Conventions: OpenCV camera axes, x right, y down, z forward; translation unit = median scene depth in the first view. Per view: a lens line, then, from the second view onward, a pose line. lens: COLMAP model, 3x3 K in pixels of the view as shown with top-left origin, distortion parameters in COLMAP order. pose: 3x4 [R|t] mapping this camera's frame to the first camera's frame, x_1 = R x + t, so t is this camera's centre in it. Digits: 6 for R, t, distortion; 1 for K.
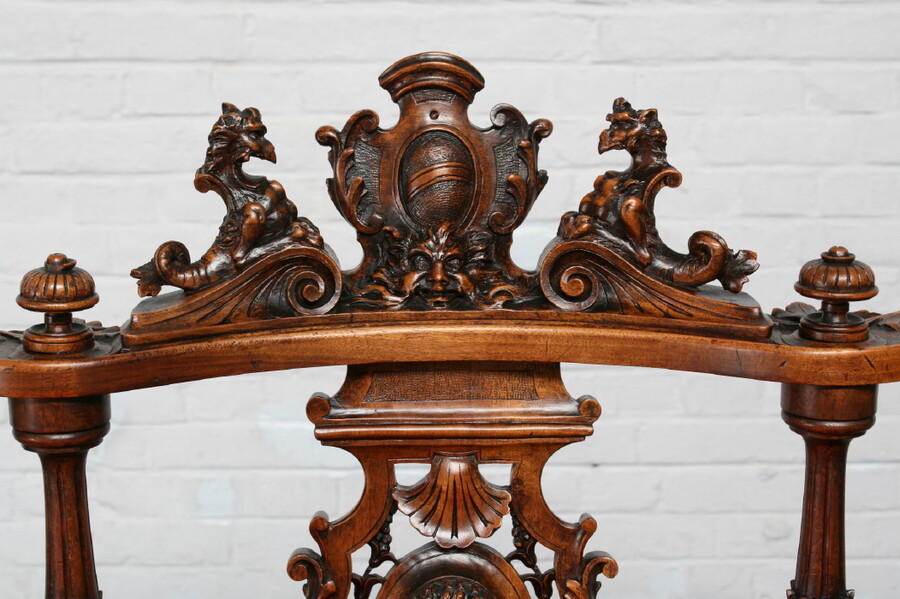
lens RADIAL K [[1754.8, 0, 435.6], [0, 1754.8, 299.7], [0, 0, 1]] dist [0.016972, -0.074577]
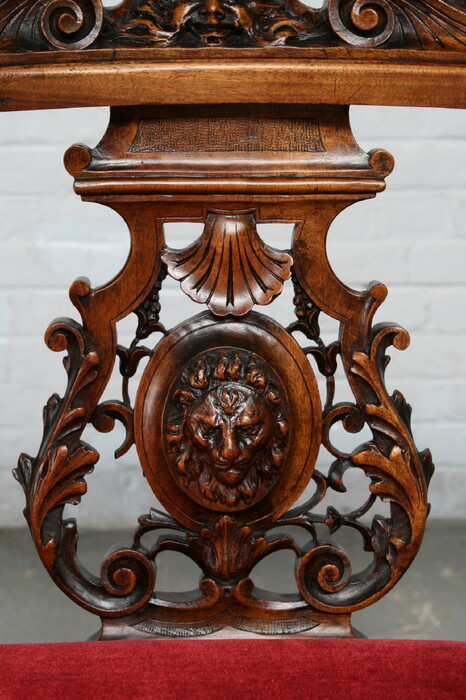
lens RADIAL K [[1543.9, 0, 233.0], [0, 1543.9, 350.0], [0, 0, 1]] dist [0.082551, 0.028321]
pose [[0.999890, 0.001580, 0.014762, 0.000580], [-0.003111, 0.994538, 0.104325, 0.075716], [-0.014517, -0.104359, 0.994434, 0.206287]]
